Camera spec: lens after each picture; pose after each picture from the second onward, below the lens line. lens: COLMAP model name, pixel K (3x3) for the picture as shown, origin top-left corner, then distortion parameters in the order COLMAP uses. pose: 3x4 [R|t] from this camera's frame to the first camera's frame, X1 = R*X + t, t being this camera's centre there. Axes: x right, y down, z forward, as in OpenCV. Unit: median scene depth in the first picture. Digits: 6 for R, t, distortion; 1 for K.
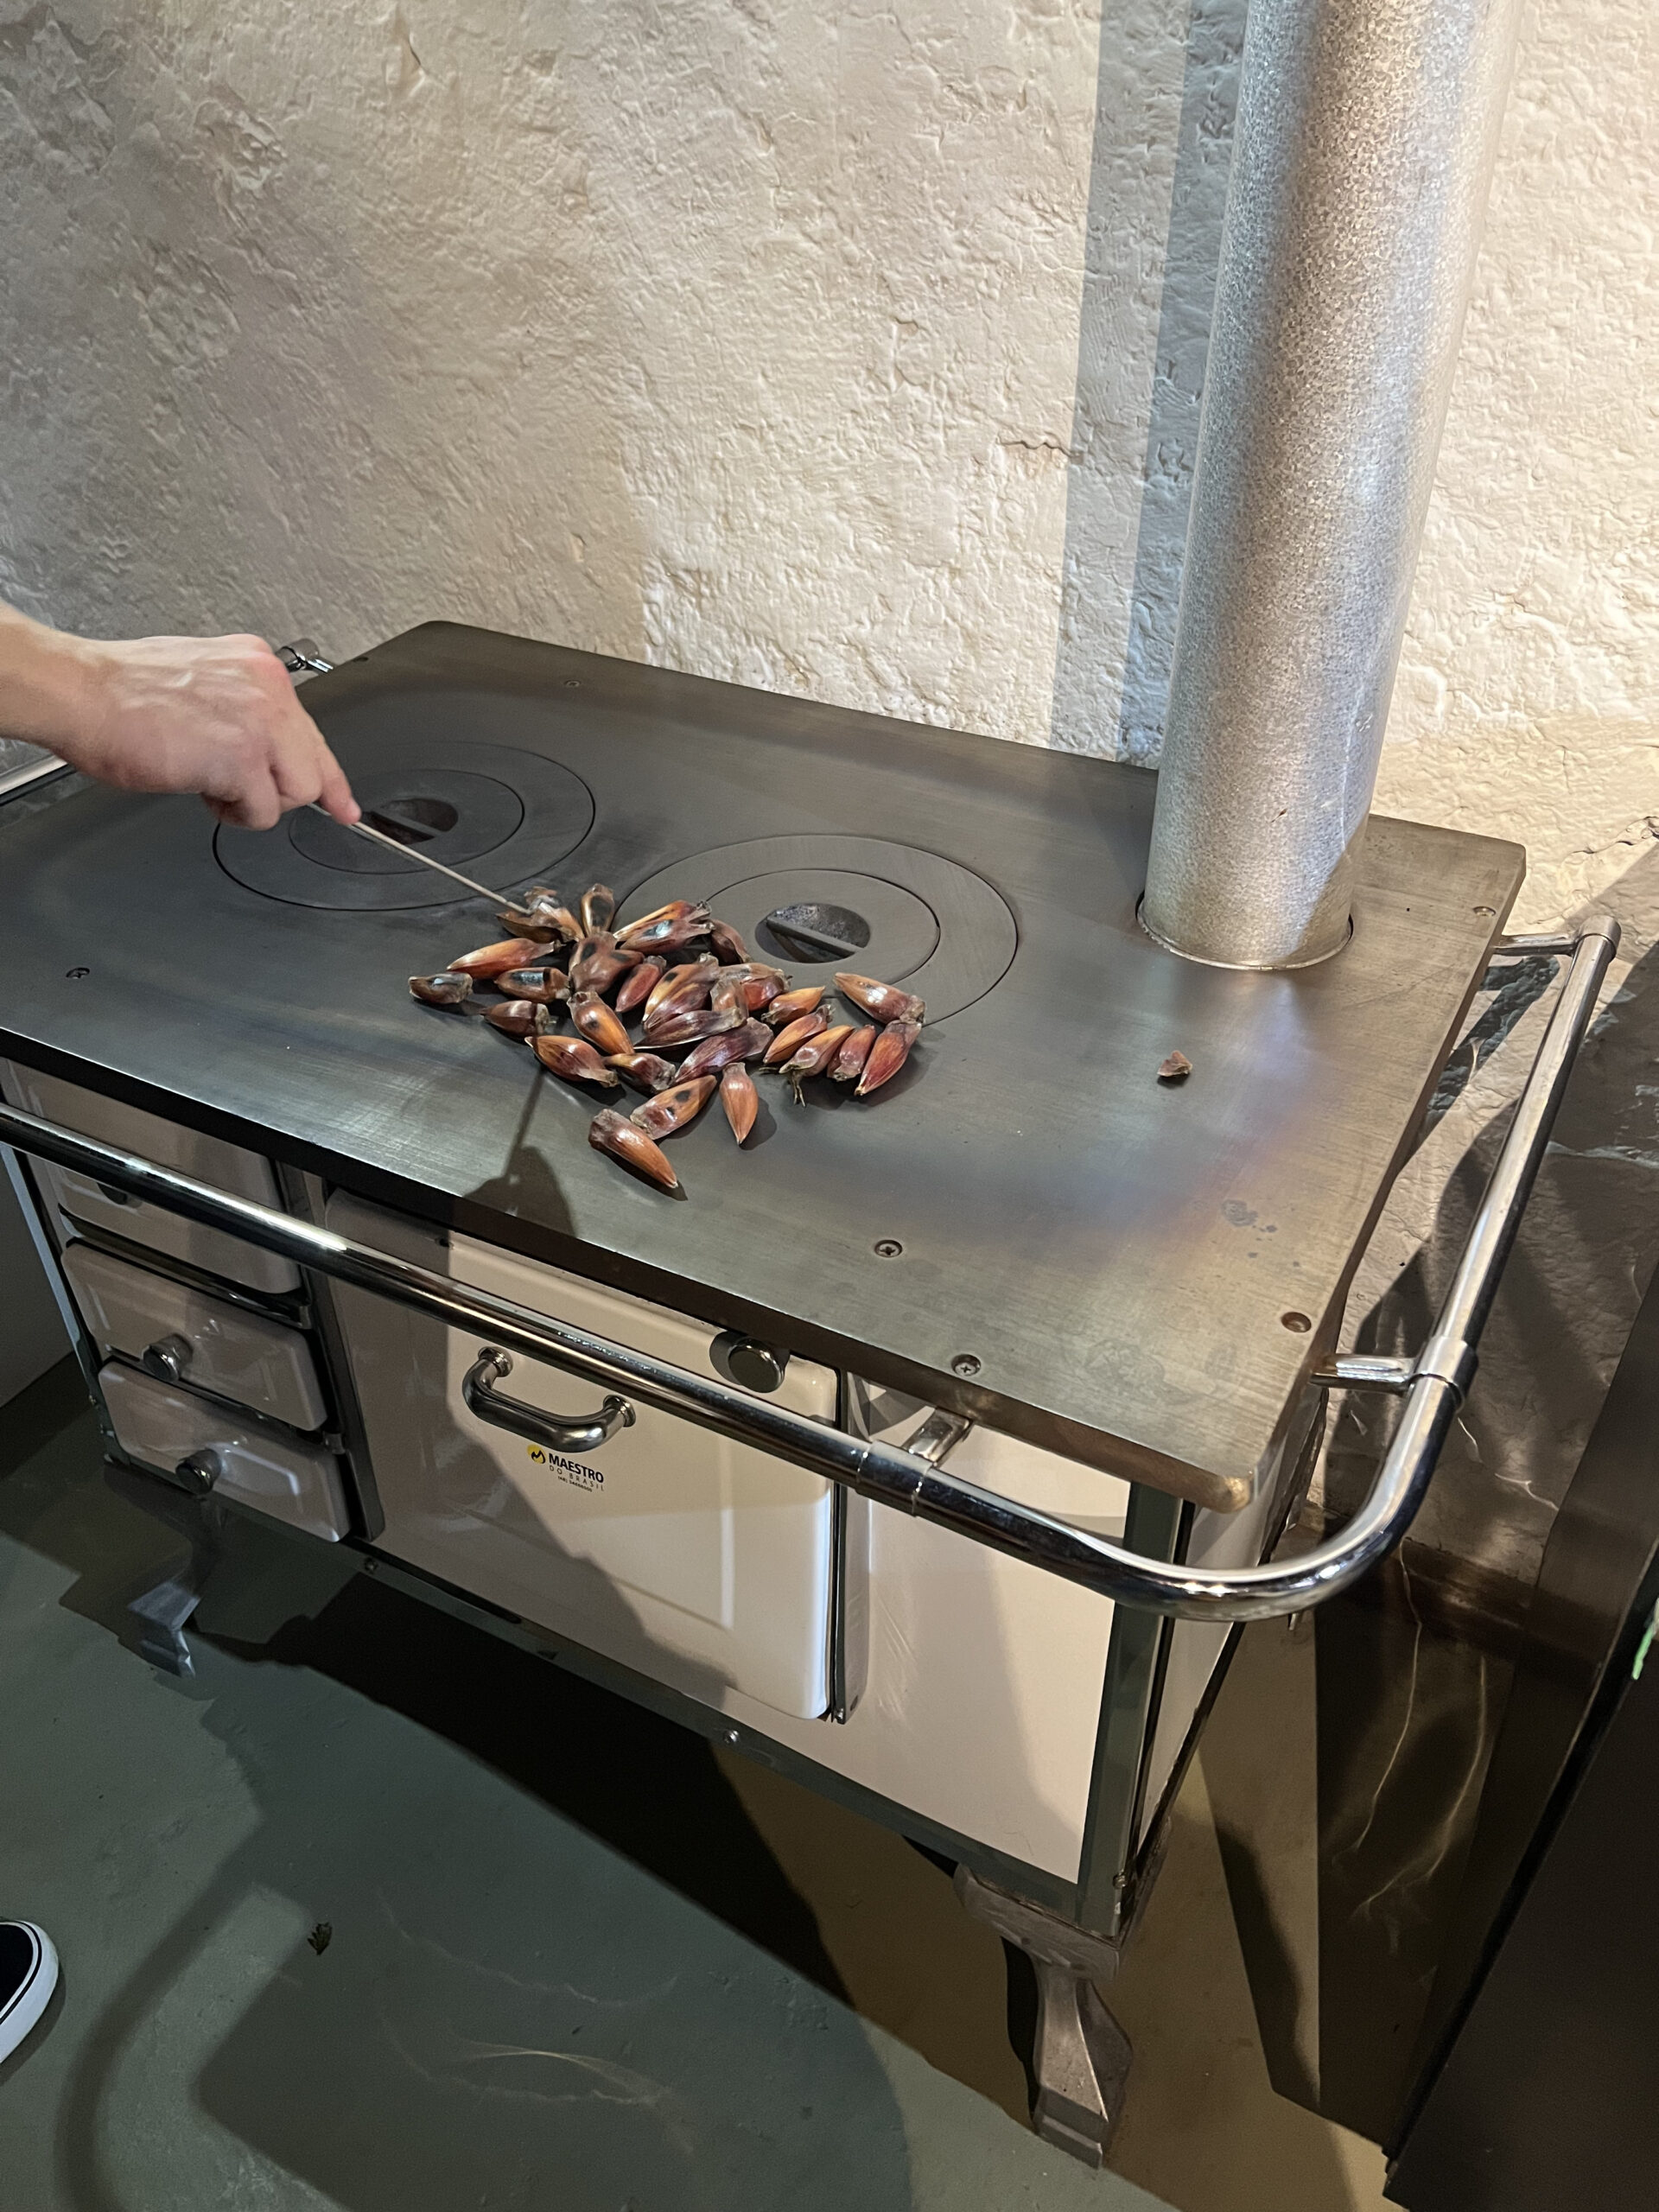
lens RADIAL K [[1704.5, 0, 822.1], [0, 1704.5, 1115.4], [0, 0, 1]] dist [0.043780, -0.033590]
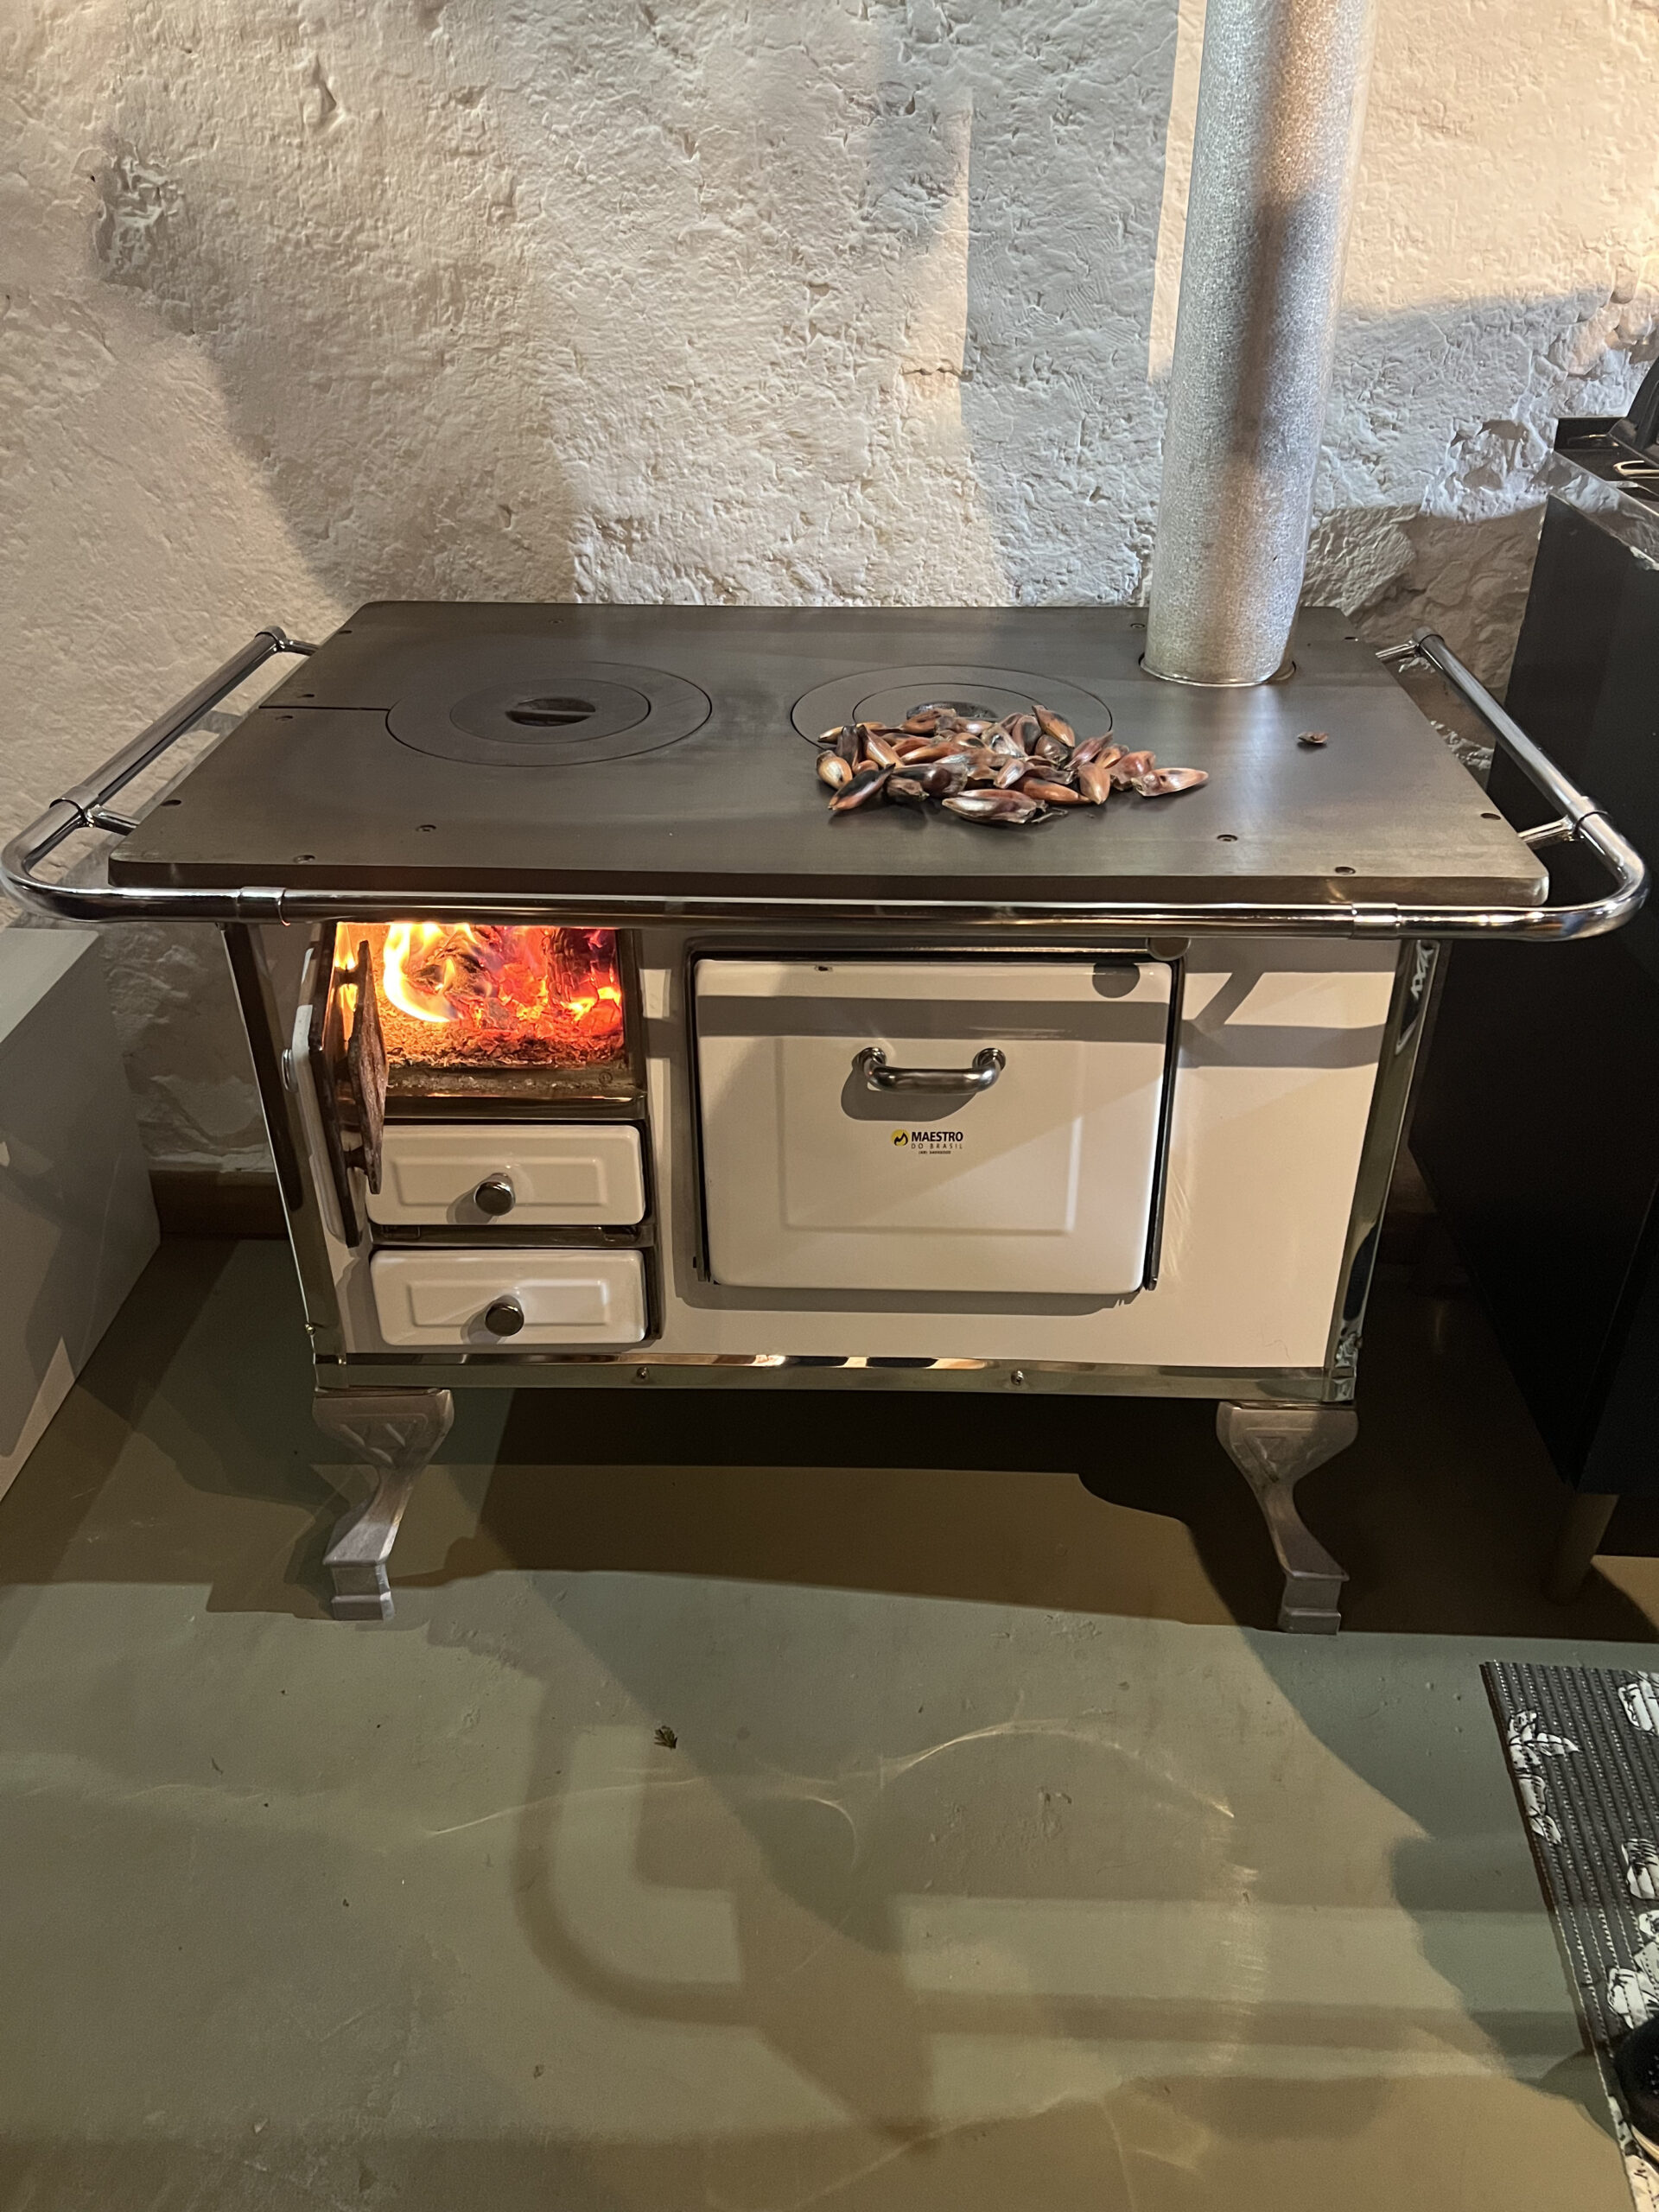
lens RADIAL K [[1704.5, 0, 836.8], [0, 1704.5, 1102.4], [0, 0, 1]] dist [0.043780, -0.033590]
pose [[0.894897, -0.232239, 0.381082, -0.526228], [0.260986, 0.965025, -0.024770, 0.146550], [-0.362001, 0.121624, 0.924209, -0.100151]]
